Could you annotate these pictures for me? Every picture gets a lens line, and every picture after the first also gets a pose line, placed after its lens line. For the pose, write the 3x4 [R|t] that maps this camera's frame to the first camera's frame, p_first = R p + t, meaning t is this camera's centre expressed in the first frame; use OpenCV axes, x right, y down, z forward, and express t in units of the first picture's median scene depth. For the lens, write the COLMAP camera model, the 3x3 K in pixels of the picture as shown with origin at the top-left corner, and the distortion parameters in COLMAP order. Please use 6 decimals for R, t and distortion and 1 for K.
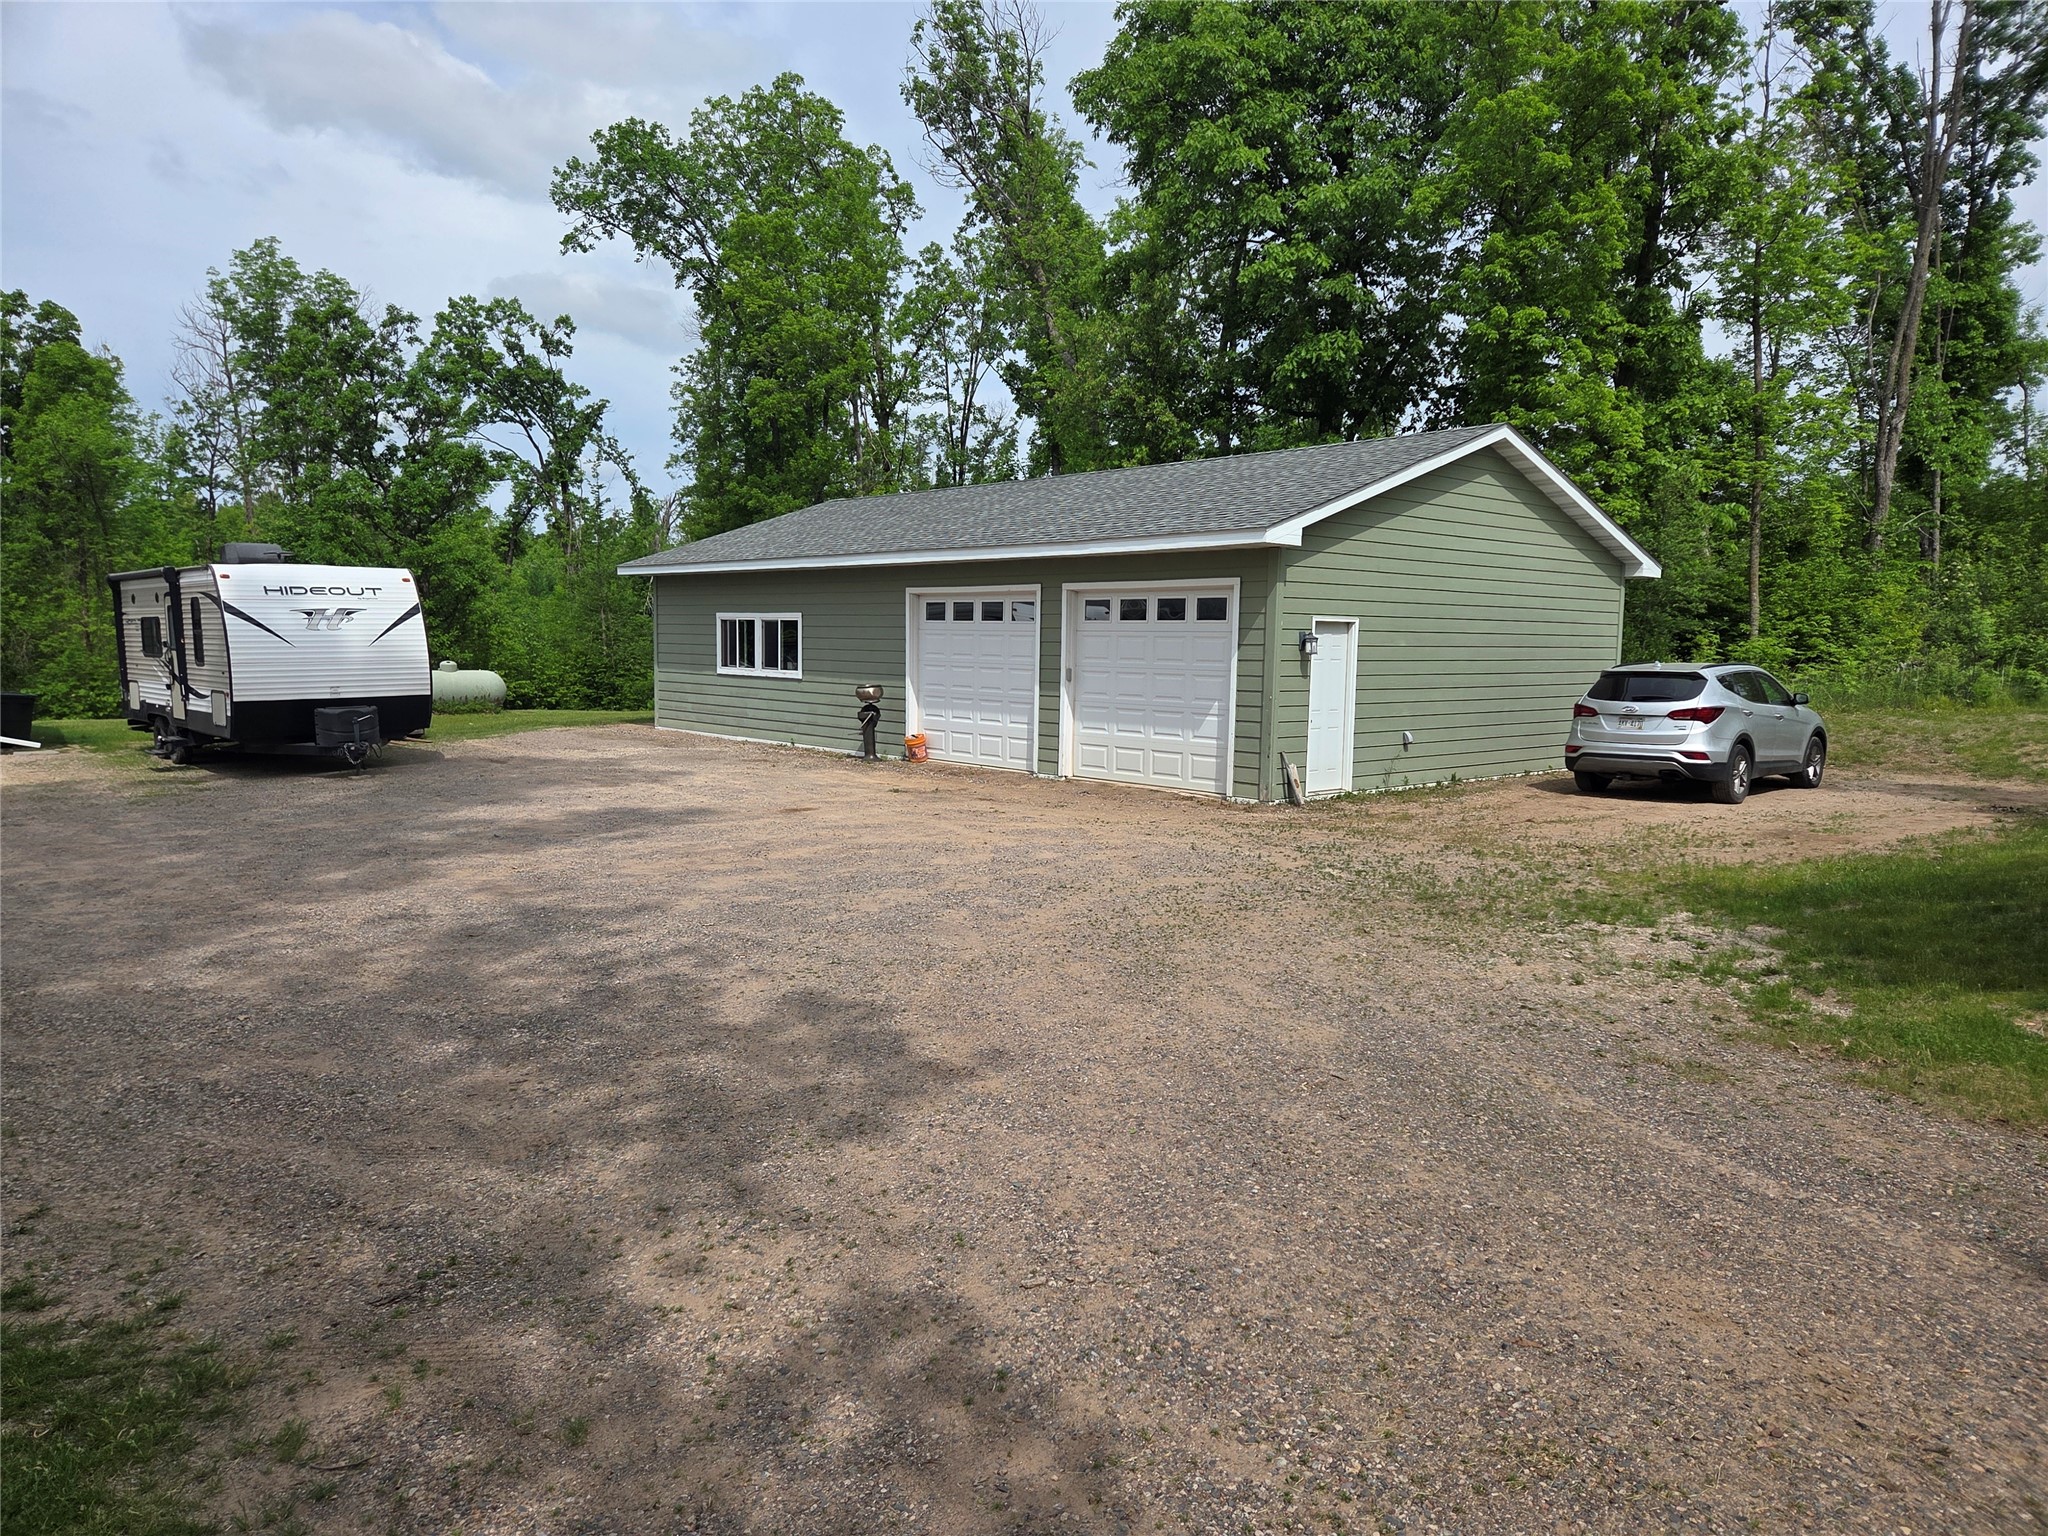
lens RADIAL K [[1372.2, 0, 1073.7], [0, 1372.2, 783.7], [0, 0, 1]] dist [0.079977, -0.066867]
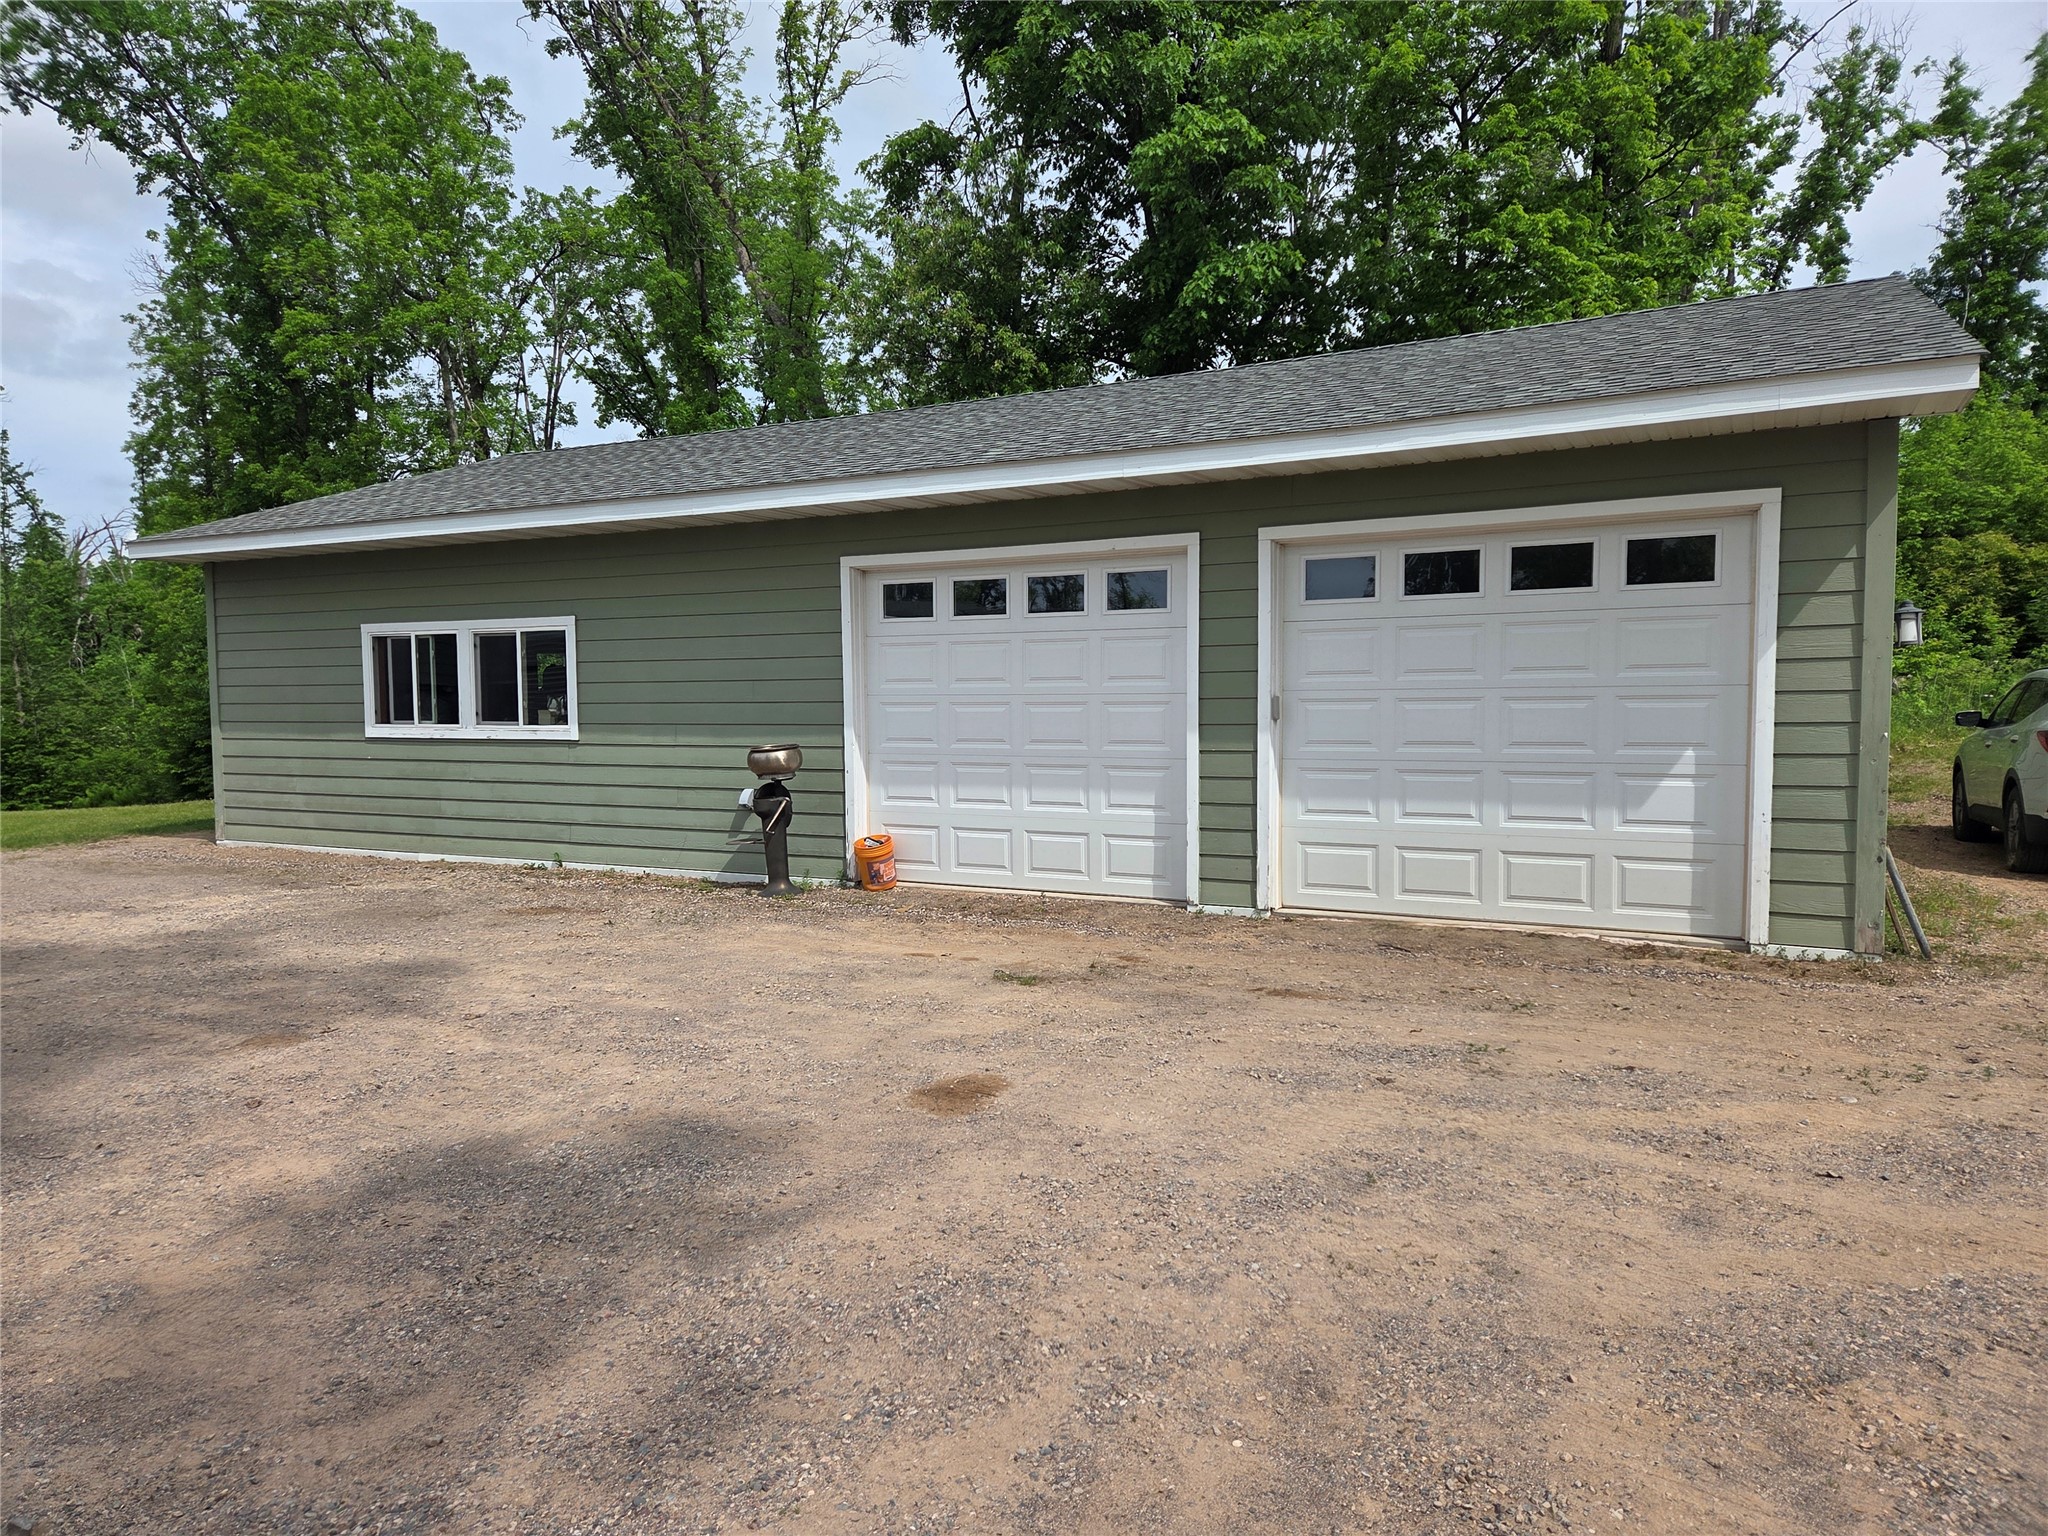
lens RADIAL K [[1349.1, 0, 1047.4], [0, 1349.1, 778.0], [0, 0, 1]] dist [0.076608, -0.053702]
pose [[0.944672, -0.045098, 0.324901, -0.189771], [0.058655, 0.997764, -0.032049, -0.032933], [-0.322729, 0.049333, 0.945205, 0.430607]]
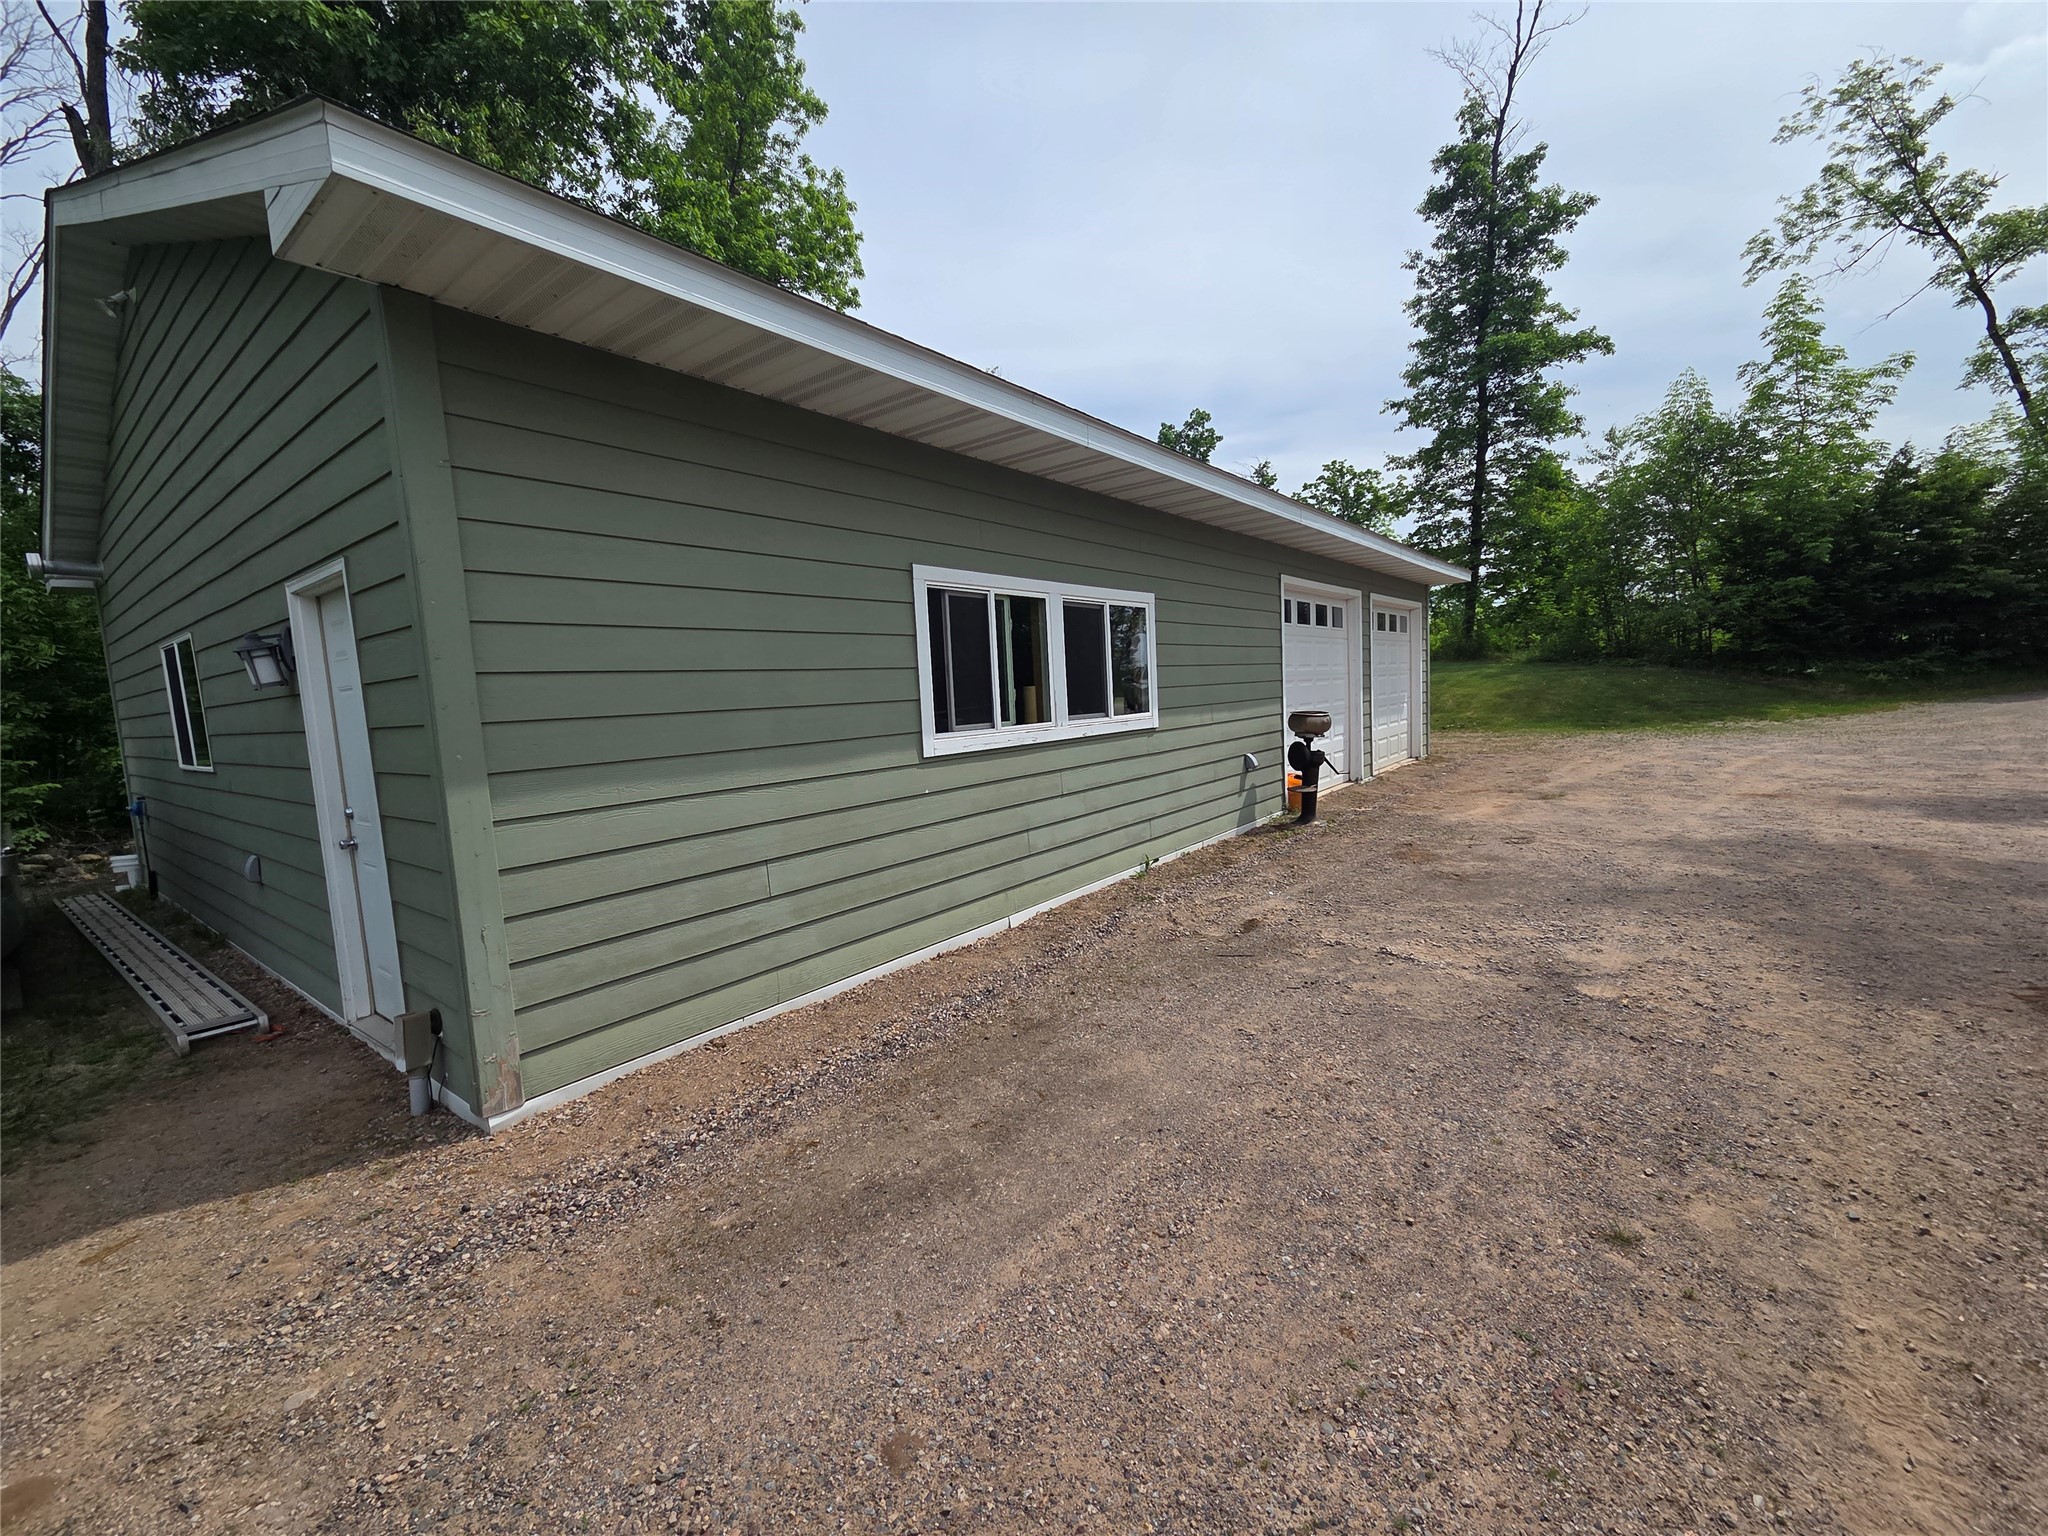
lens RADIAL K [[842.1, 0, 1022.0], [0, 842.1, 773.9], [0, 0, 1]] dist [0.001657, -0.000005]
pose [[-0.153766, -0.128898, 0.979664, -0.469451], [0.126282, 0.980761, 0.148863, -0.106431], [-0.980005, 0.146604, -0.134530, 1.046285]]
